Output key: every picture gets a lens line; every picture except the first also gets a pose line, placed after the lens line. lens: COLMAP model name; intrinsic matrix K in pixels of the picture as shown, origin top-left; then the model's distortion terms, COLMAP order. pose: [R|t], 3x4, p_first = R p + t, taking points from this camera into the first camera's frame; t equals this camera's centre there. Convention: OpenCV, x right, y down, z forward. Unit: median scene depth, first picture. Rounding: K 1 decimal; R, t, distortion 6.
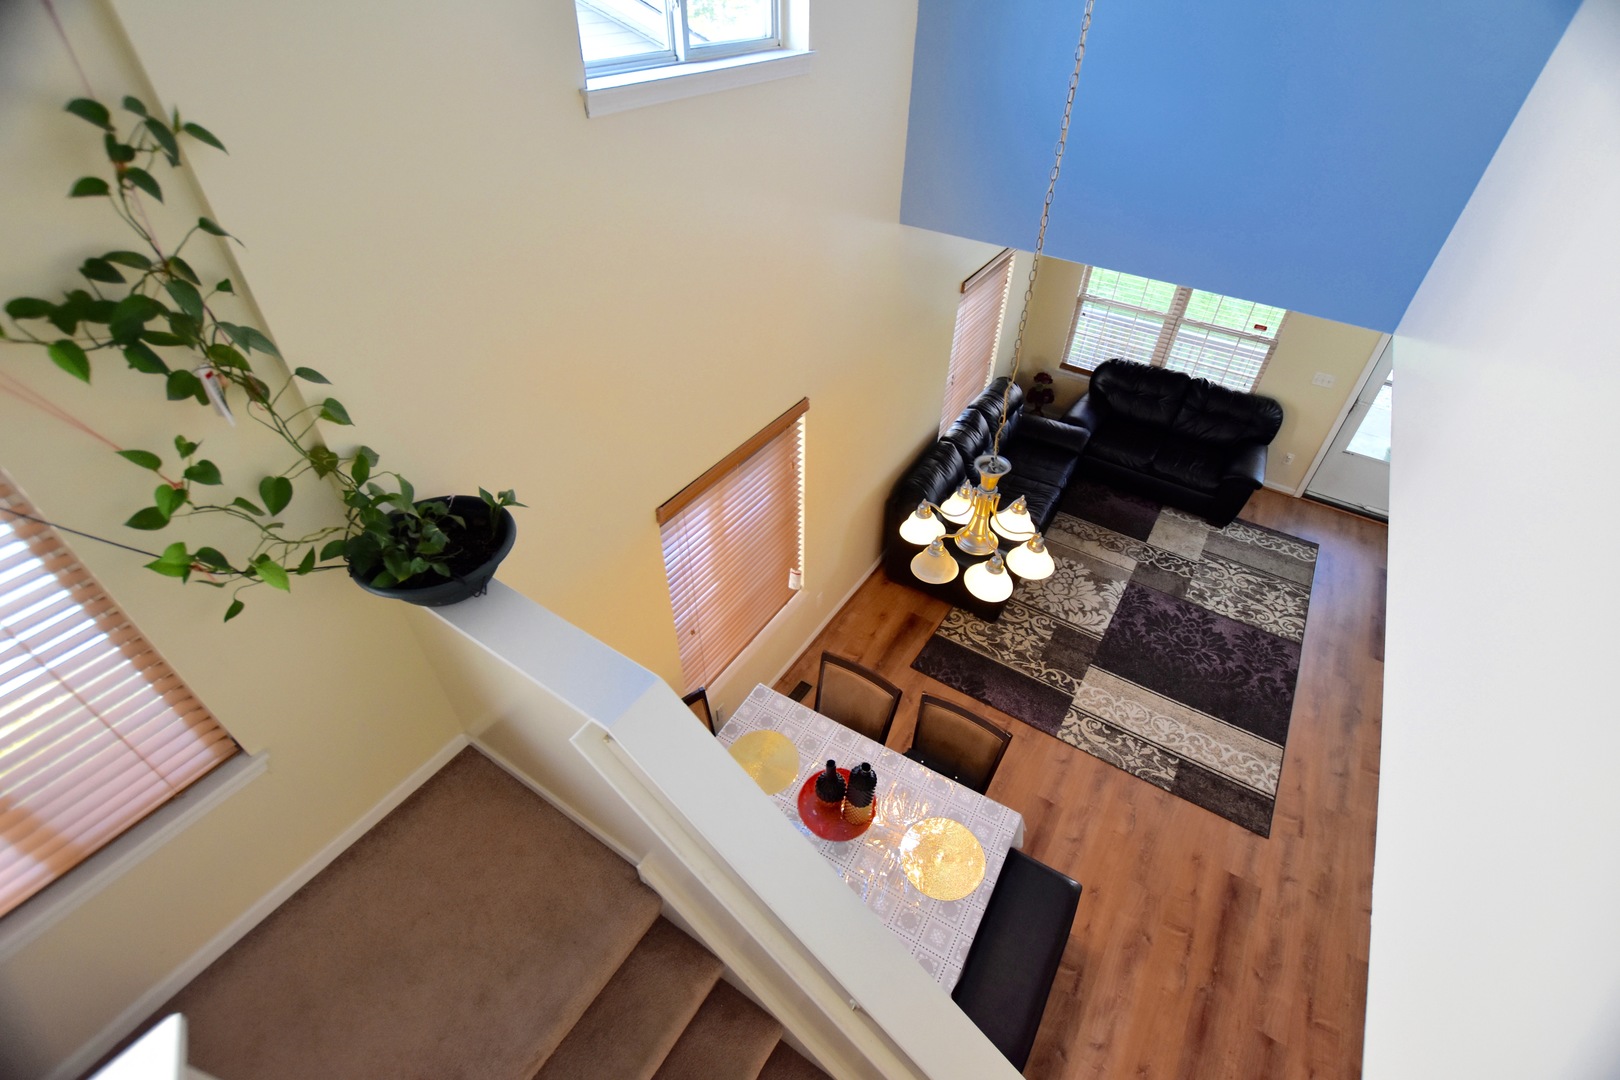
lens RADIAL K [[714.2, 0, 807.2], [0, 714.2, 540.5], [0, 0, 1]] dist [-0.030614, 0.002873]
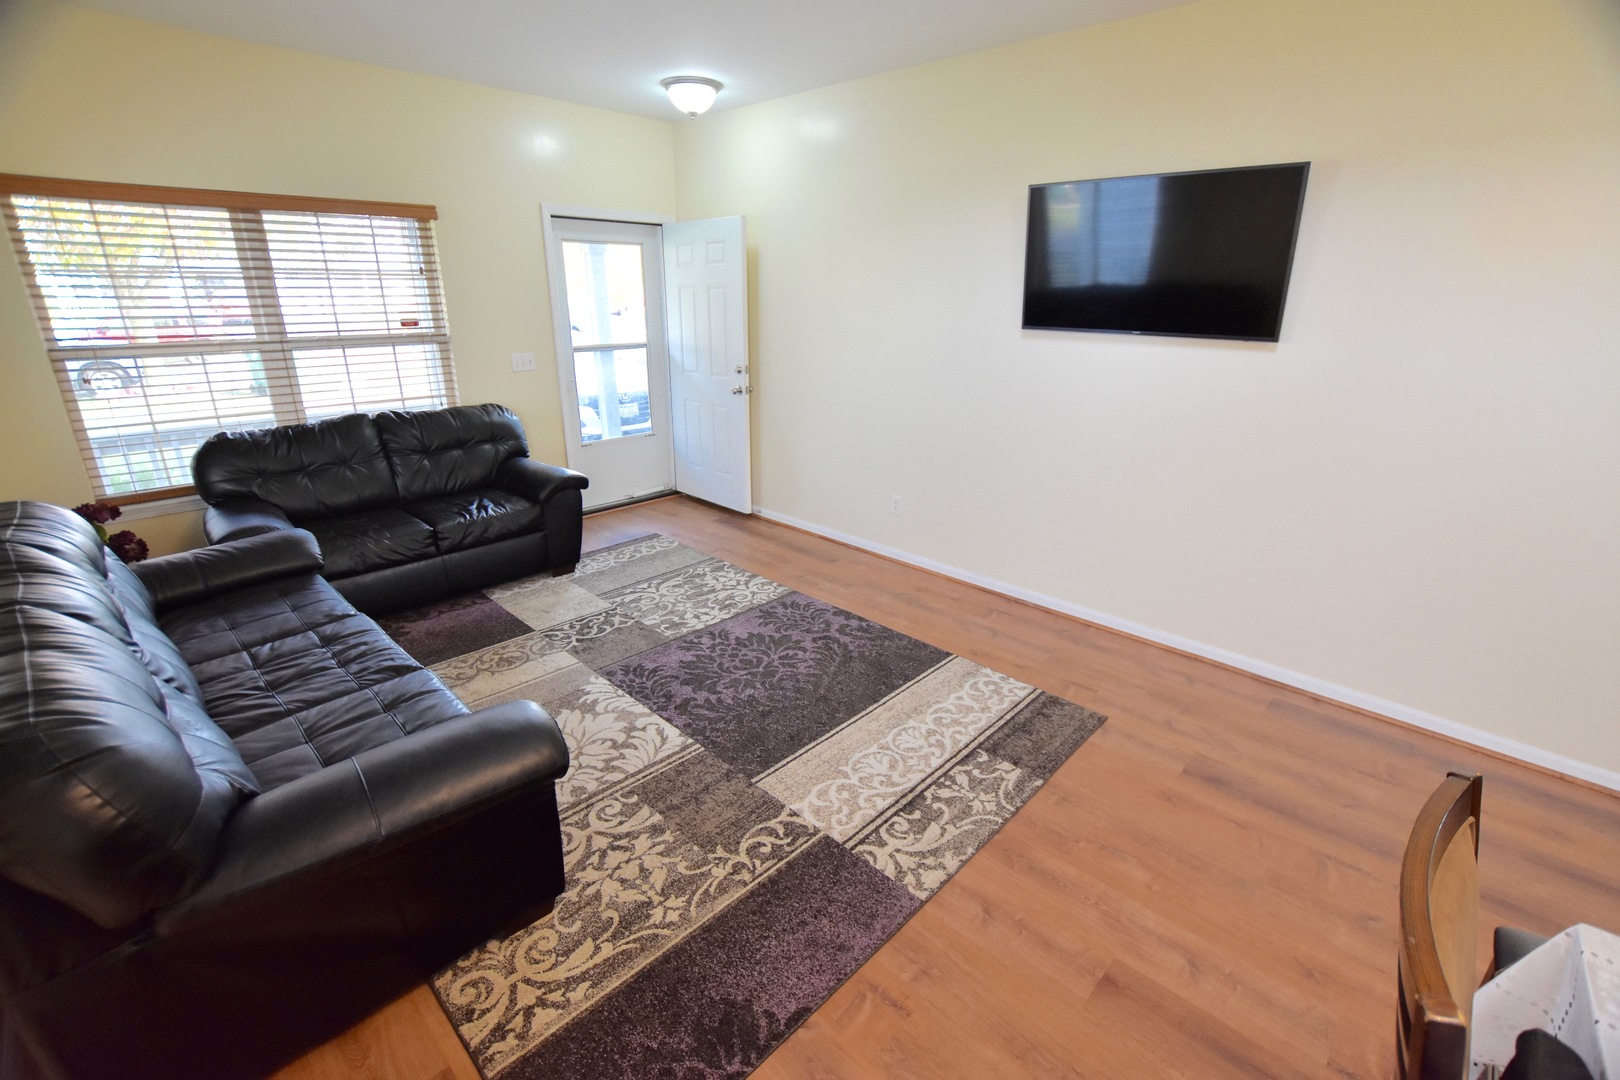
lens RADIAL K [[714.2, 0, 815.1], [0, 714.2, 542.9], [0, 0, 1]] dist [-0.030614, 0.002873]
pose [[0.181289, -0.337083, 0.923856, 0.015178], [0.632617, 0.759226, 0.152877, 0.004978], [-0.752948, 0.556731, 0.350884, 0.703218]]
